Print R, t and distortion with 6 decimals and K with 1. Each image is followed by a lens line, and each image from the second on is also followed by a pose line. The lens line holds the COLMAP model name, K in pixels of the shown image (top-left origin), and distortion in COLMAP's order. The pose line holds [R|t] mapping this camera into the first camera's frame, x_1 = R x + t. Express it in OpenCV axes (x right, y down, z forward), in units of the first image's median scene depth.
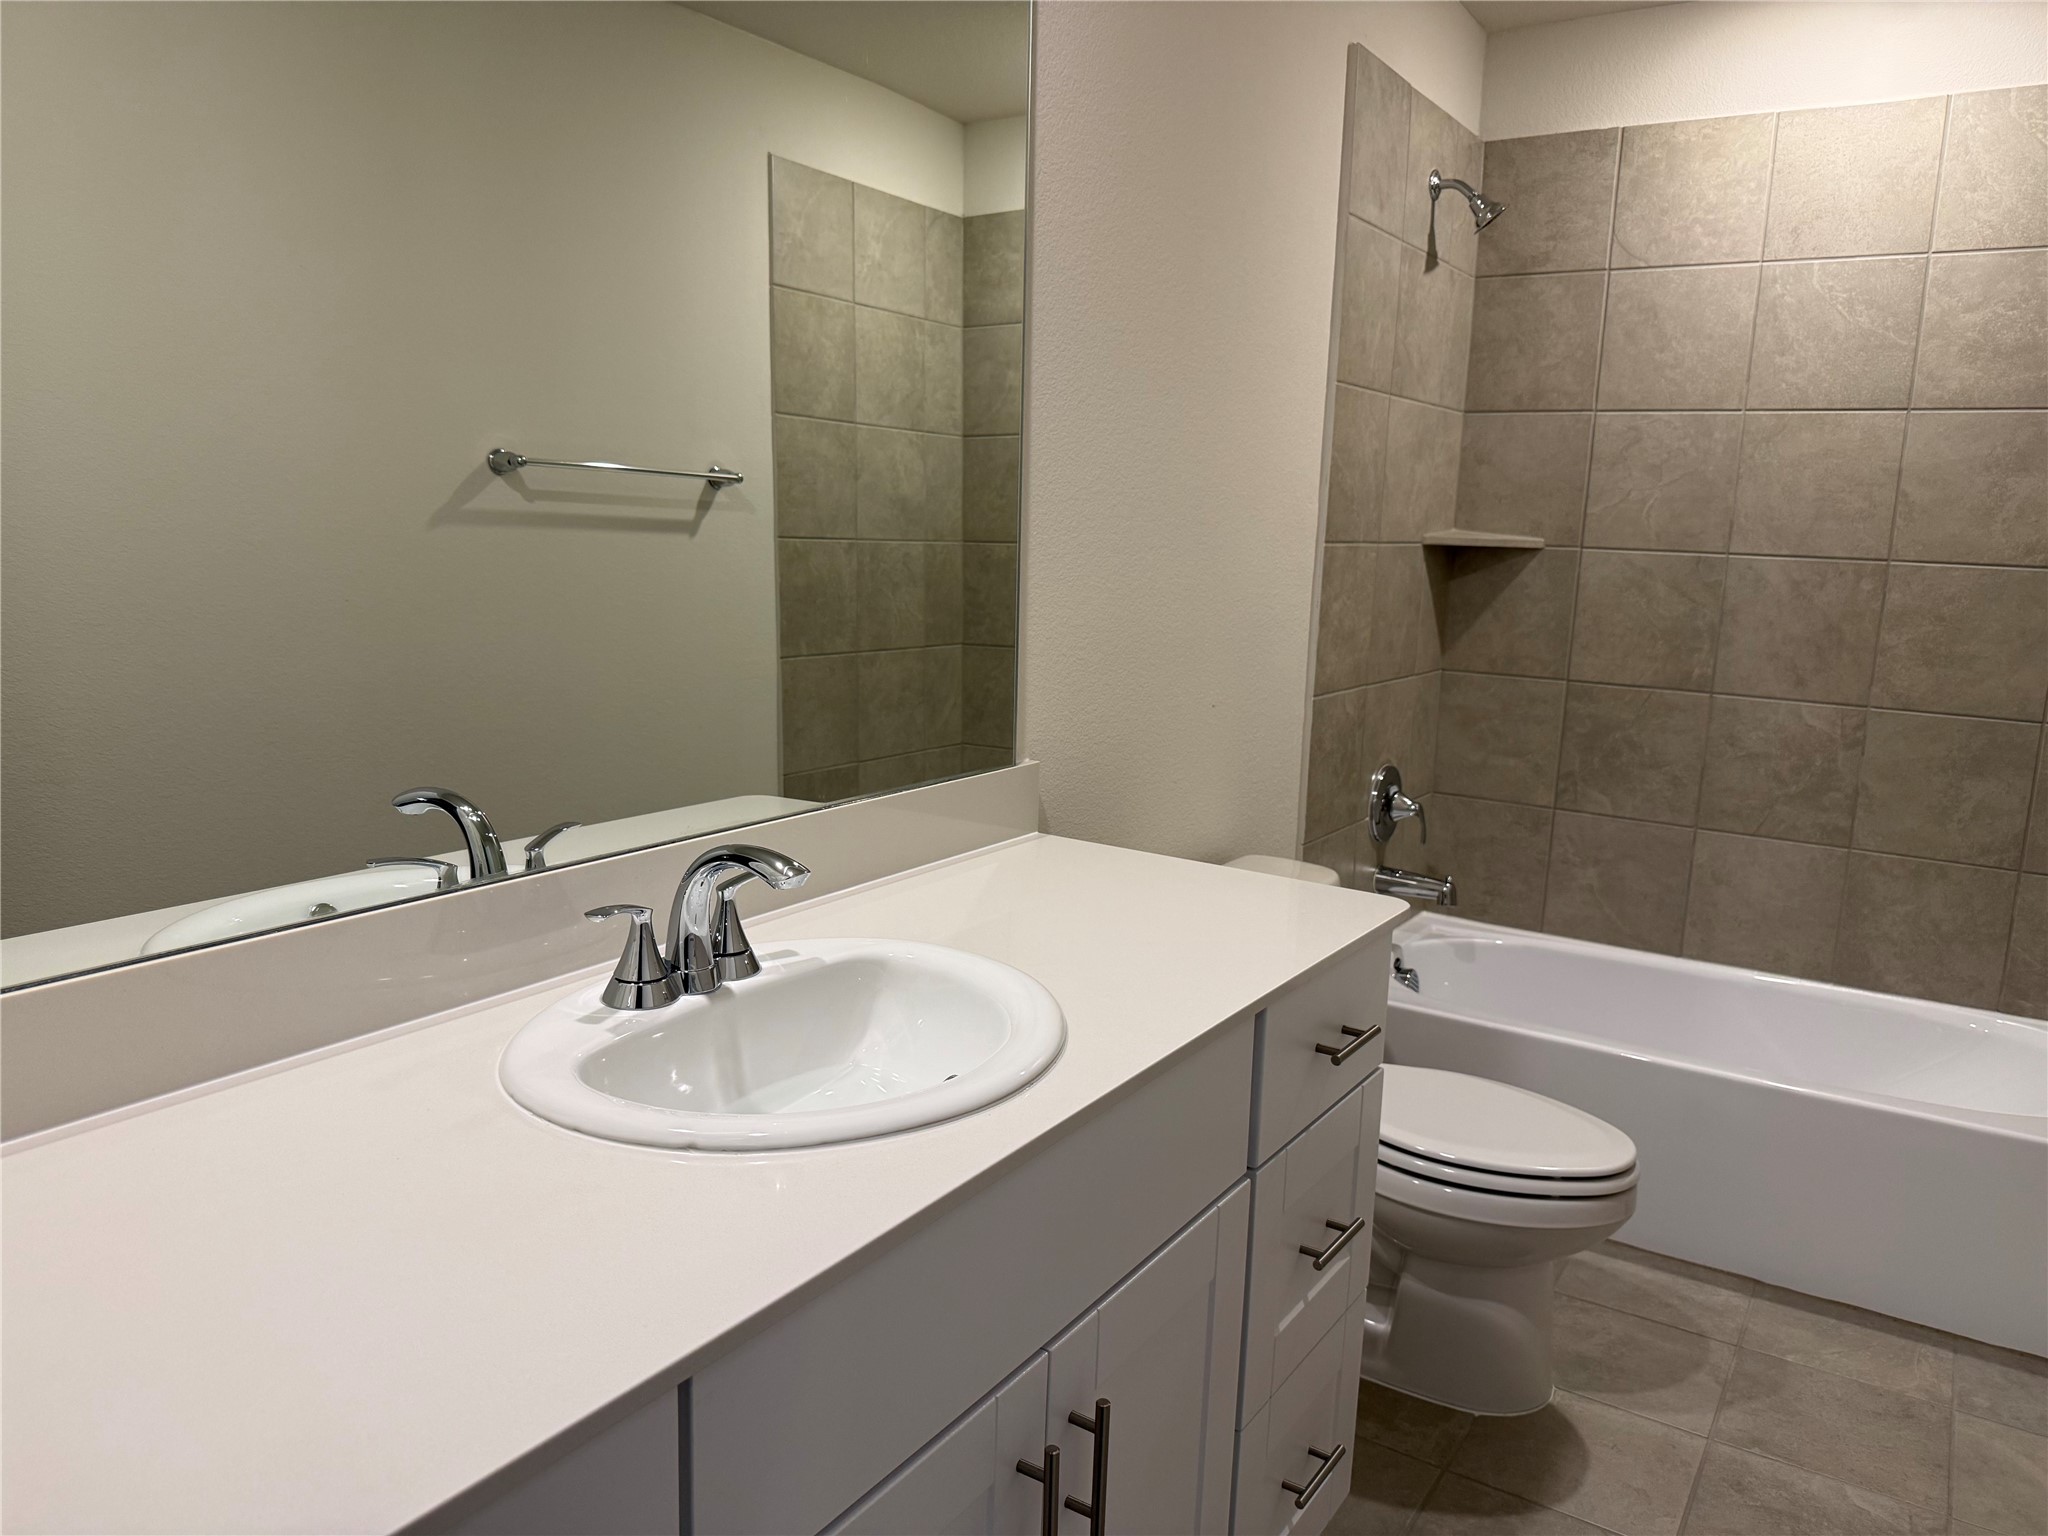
lens RADIAL K [[1449.0, 0, 1024.0], [0, 1449.0, 768.0], [0, 0, 1]] dist [0.062575, -0.071245]
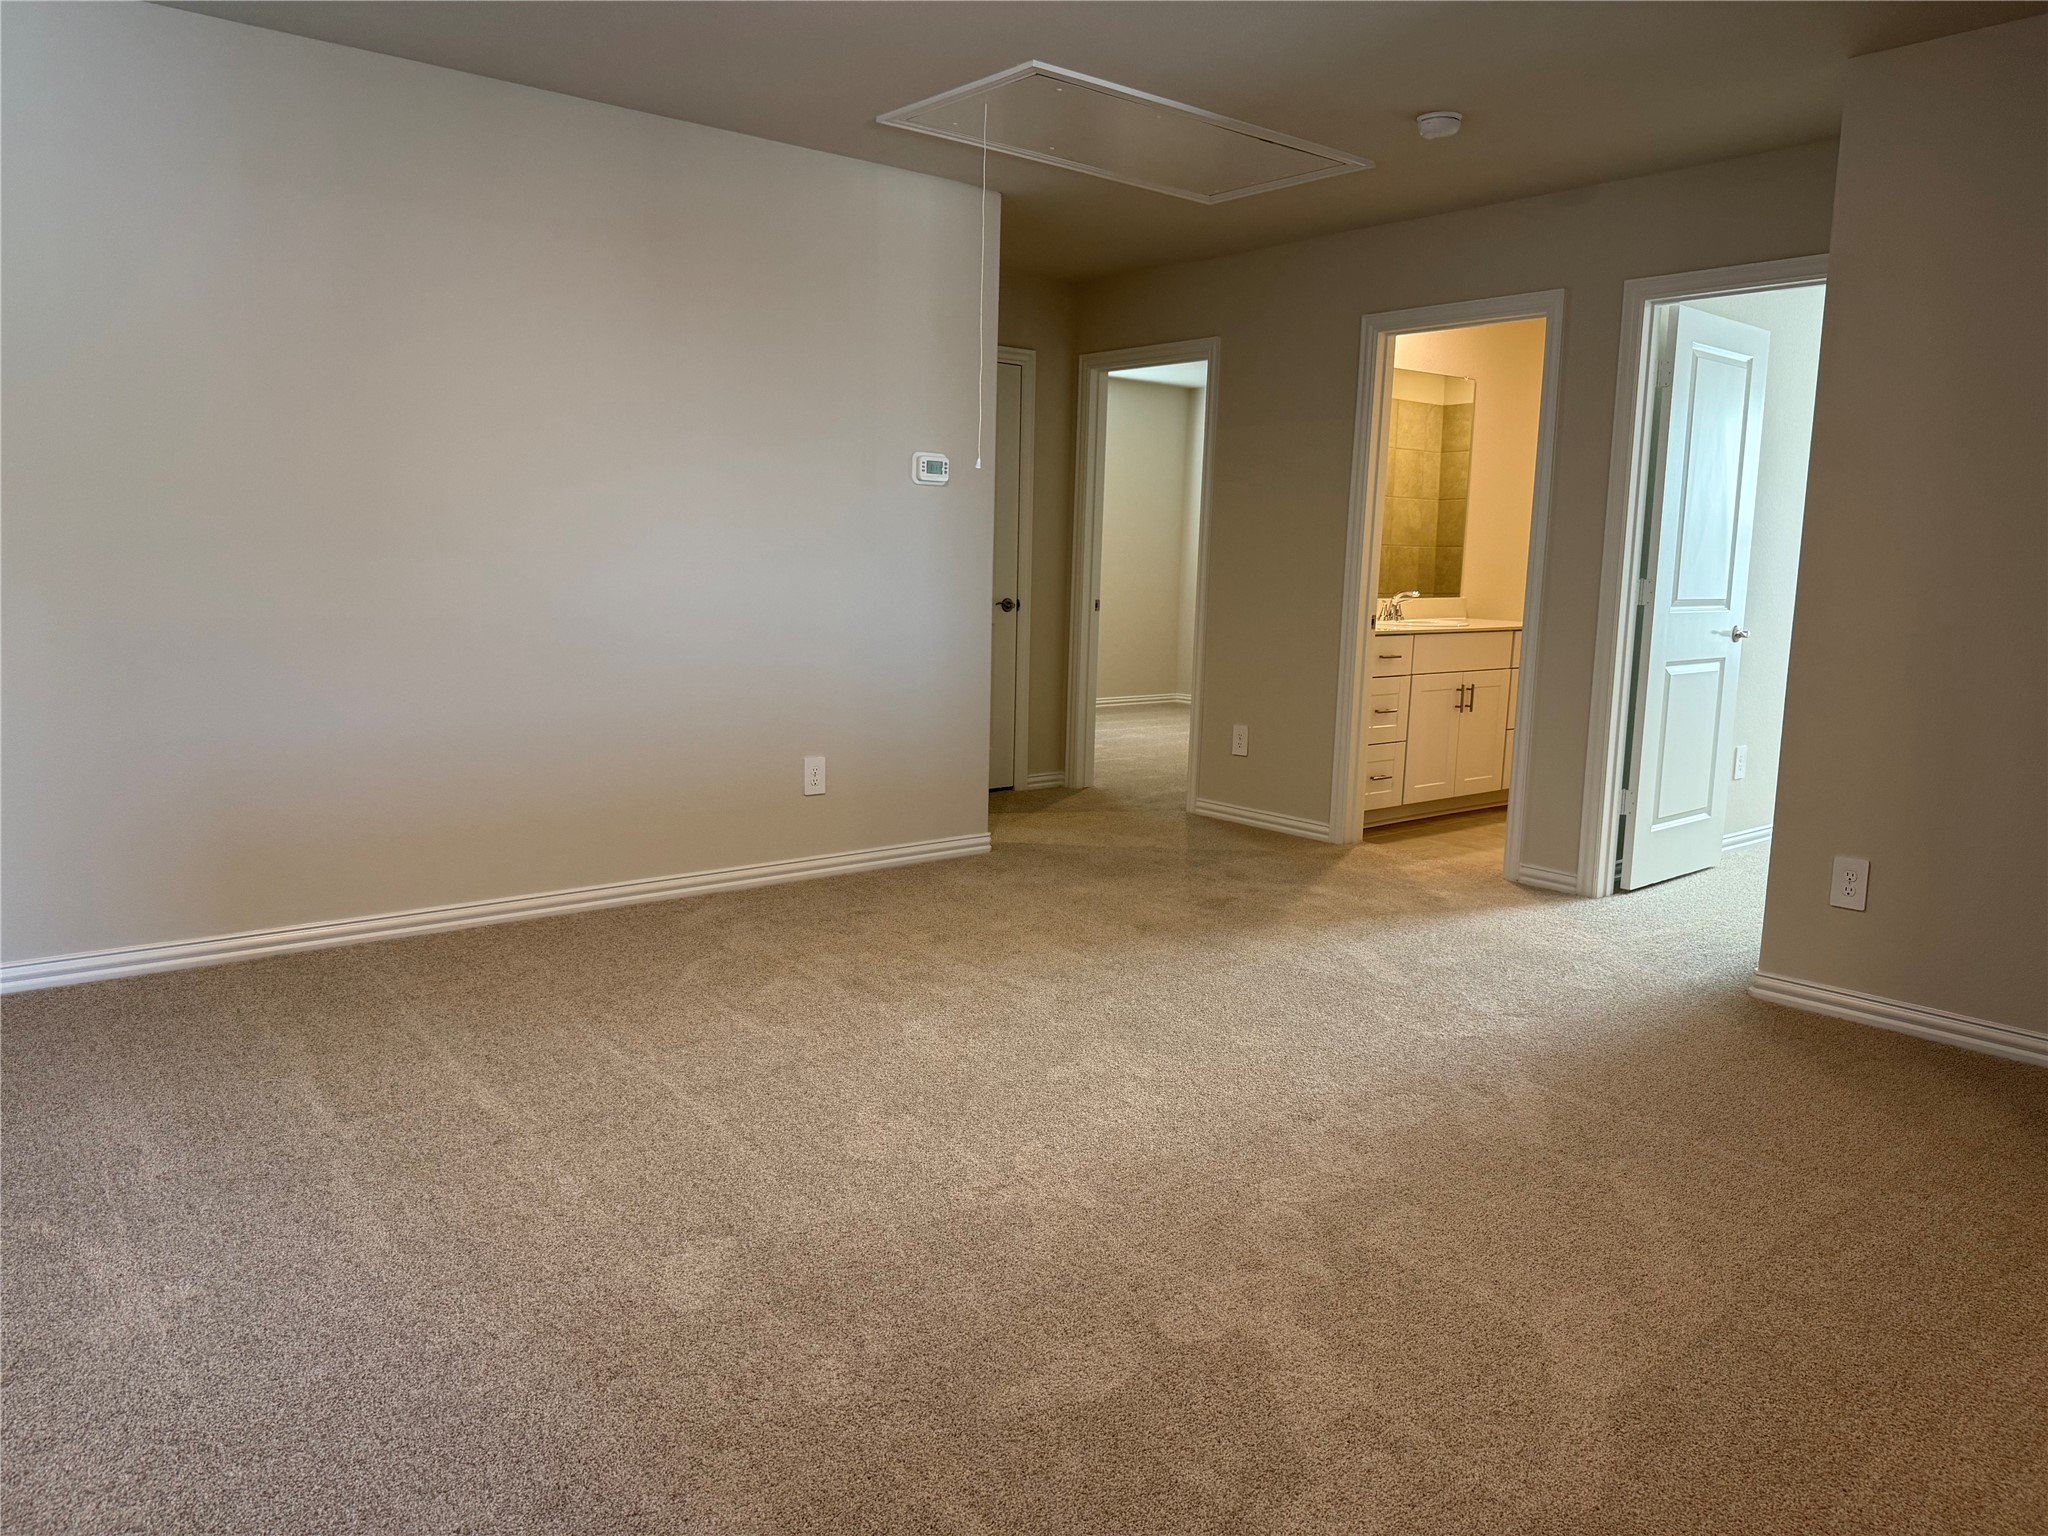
lens RADIAL K [[1449.0, 0, 1024.0], [0, 1449.0, 768.0], [0, 0, 1]] dist [0.062575, -0.071245]
pose [[0.956829, 0.034860, -0.288553, 0.009285], [-0.043081, 0.998825, -0.022184, 0.270822], [0.287441, 0.033658, 0.957207, -1.366021]]
